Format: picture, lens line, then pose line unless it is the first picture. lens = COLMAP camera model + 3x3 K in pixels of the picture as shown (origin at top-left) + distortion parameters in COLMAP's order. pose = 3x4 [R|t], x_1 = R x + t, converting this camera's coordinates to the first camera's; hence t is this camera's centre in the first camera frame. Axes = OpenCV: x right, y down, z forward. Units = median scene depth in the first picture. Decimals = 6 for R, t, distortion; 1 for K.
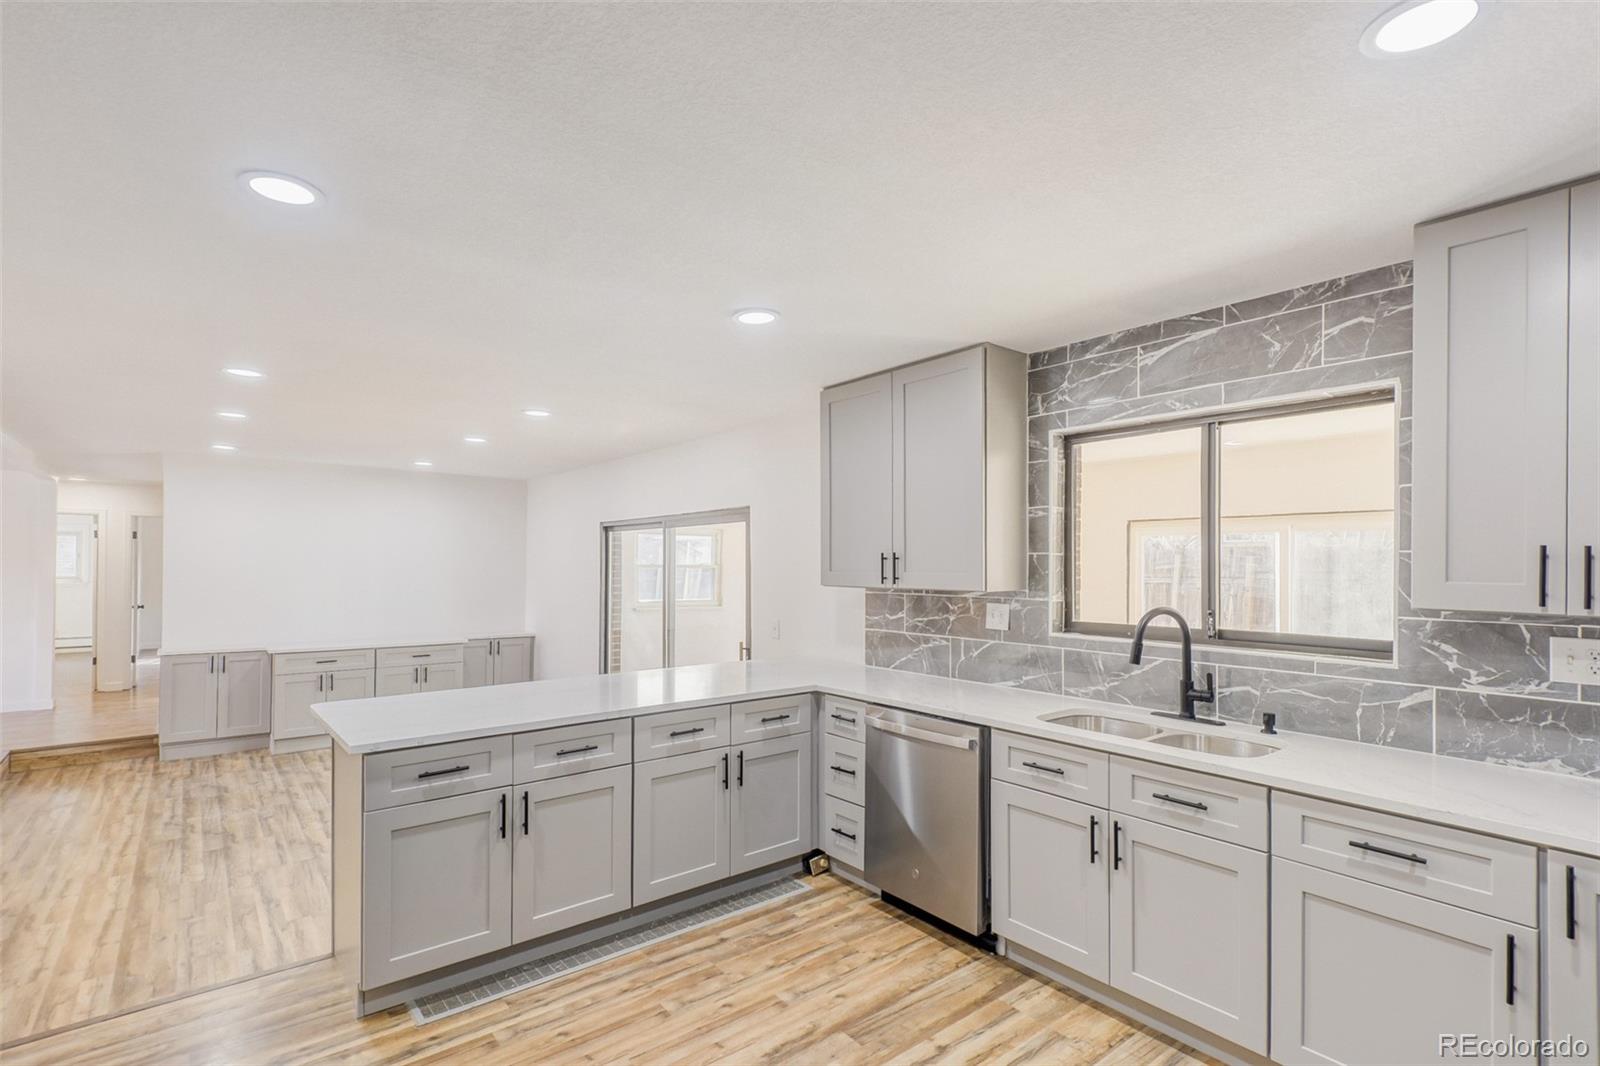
lens RADIAL K [[720.1, 0, 796.7], [0, 720.1, 563.3], [0, 0, 1]] dist [0.000925, -0.000428]
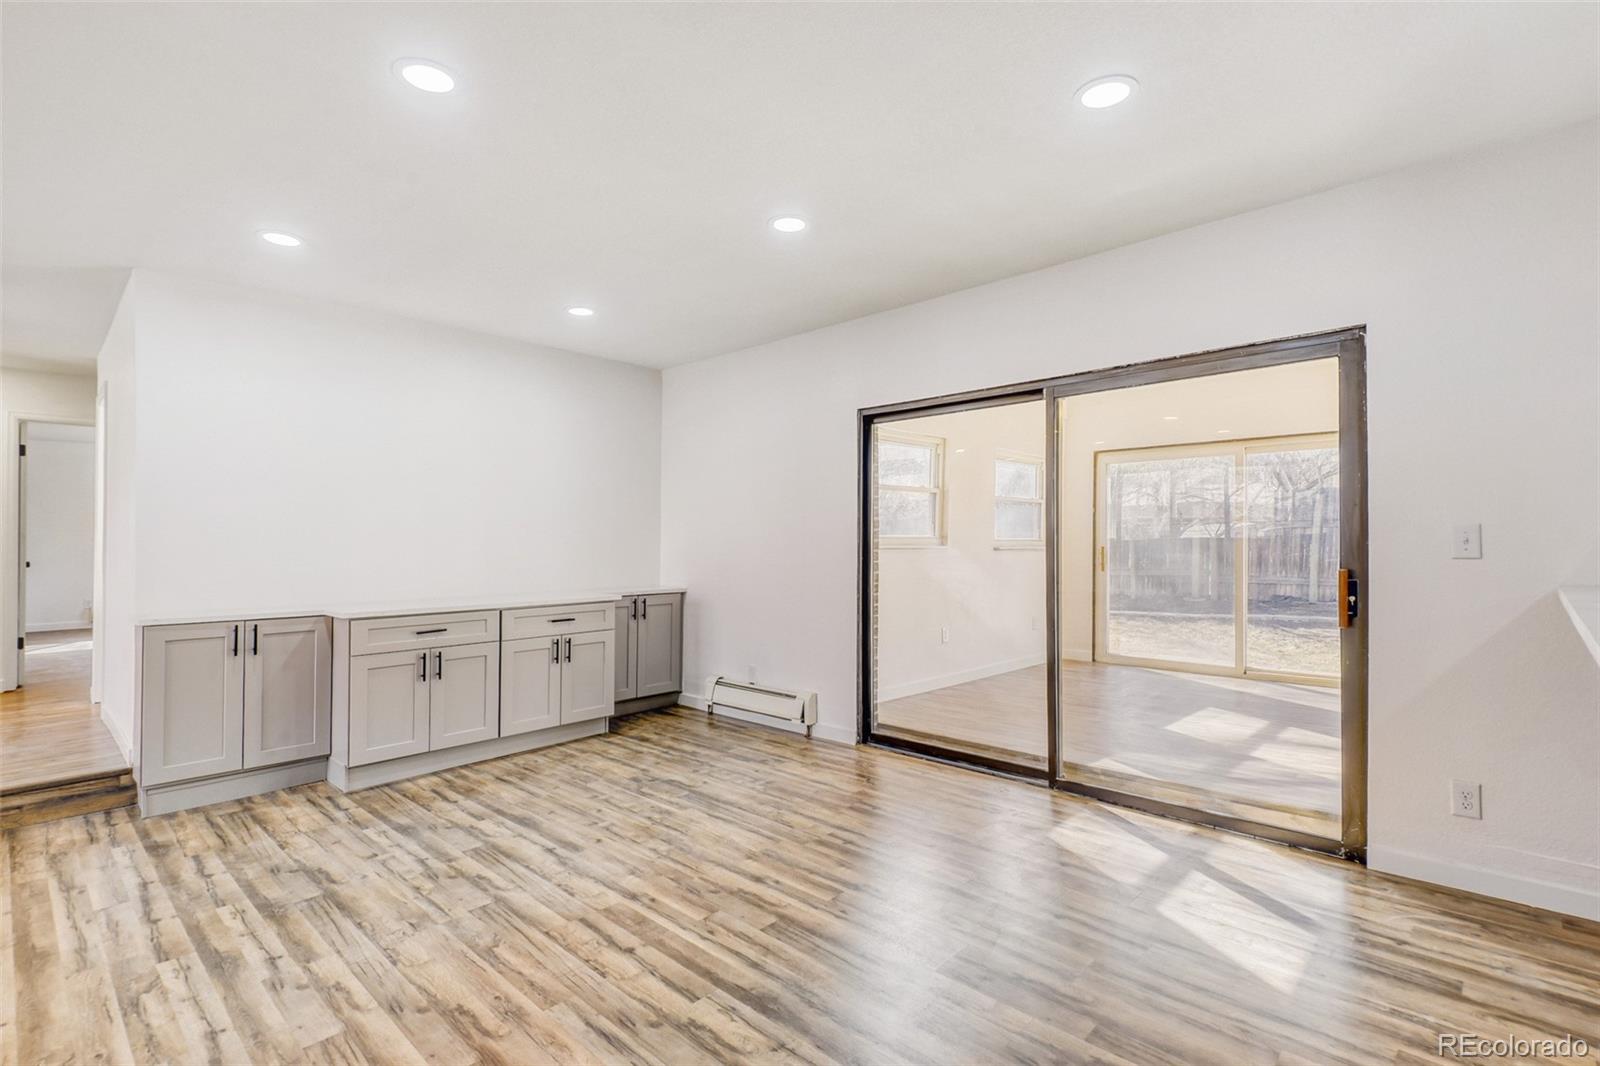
lens RADIAL K [[745.8, 0, 798.5], [0, 745.8, 524.8], [0, 0, 1]] dist [0.013268, -0.000144]
pose [[0.993611, -0.007947, 0.112582, -0.433870], [0.009377, 0.999882, -0.012174, 0.060069], [-0.112472, 0.013152, 0.993568, 0.355595]]
